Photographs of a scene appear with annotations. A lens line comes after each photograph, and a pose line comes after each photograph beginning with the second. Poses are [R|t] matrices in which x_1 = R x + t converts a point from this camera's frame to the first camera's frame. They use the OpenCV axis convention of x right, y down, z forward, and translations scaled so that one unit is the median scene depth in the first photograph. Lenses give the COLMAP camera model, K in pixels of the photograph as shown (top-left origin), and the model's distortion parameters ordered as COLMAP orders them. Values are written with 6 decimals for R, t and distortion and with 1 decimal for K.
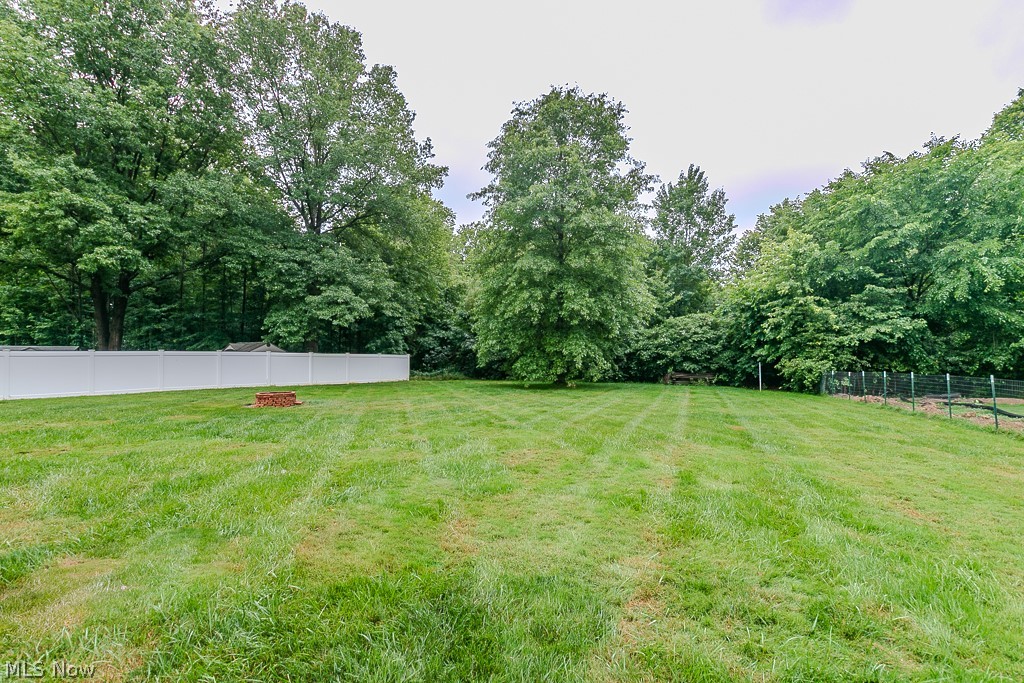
lens RADIAL K [[481.4, 0, 512.0], [0, 481.4, 341.5], [0, 0, 1]] dist [-0.000026, -0.000086]
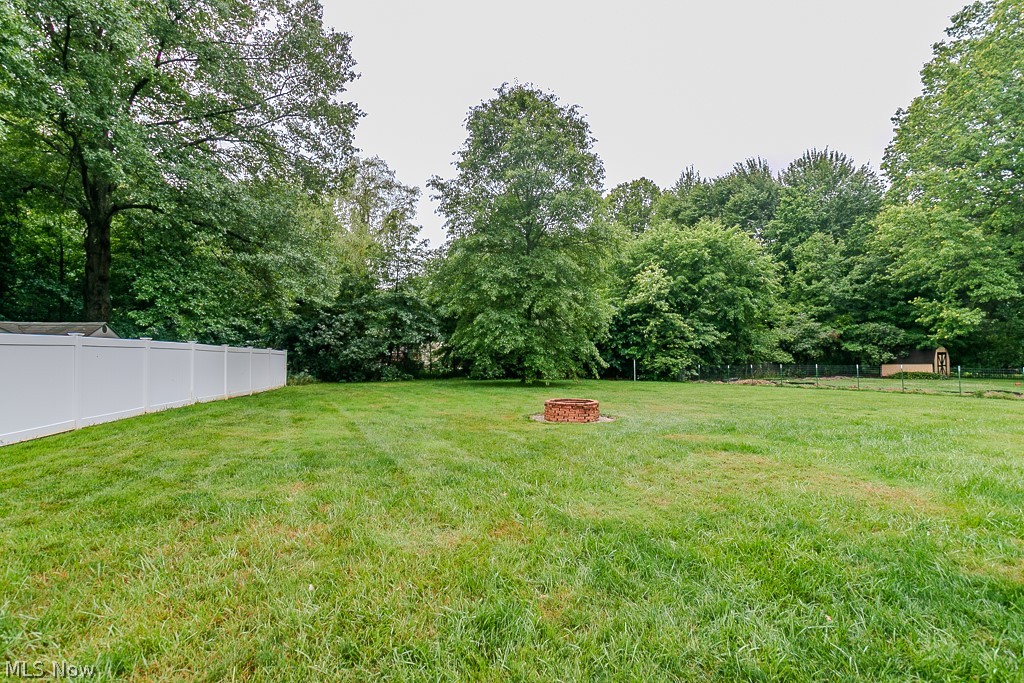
lens RADIAL K [[481.4, 0, 512.0], [0, 481.4, 341.5], [0, 0, 1]] dist [-0.000026, -0.000086]
pose [[0.656930, 0.025353, 0.753525, -0.679789], [-0.025521, 0.999609, -0.011383, 0.016731], [-0.753519, -0.011753, 0.657321, 0.369345]]
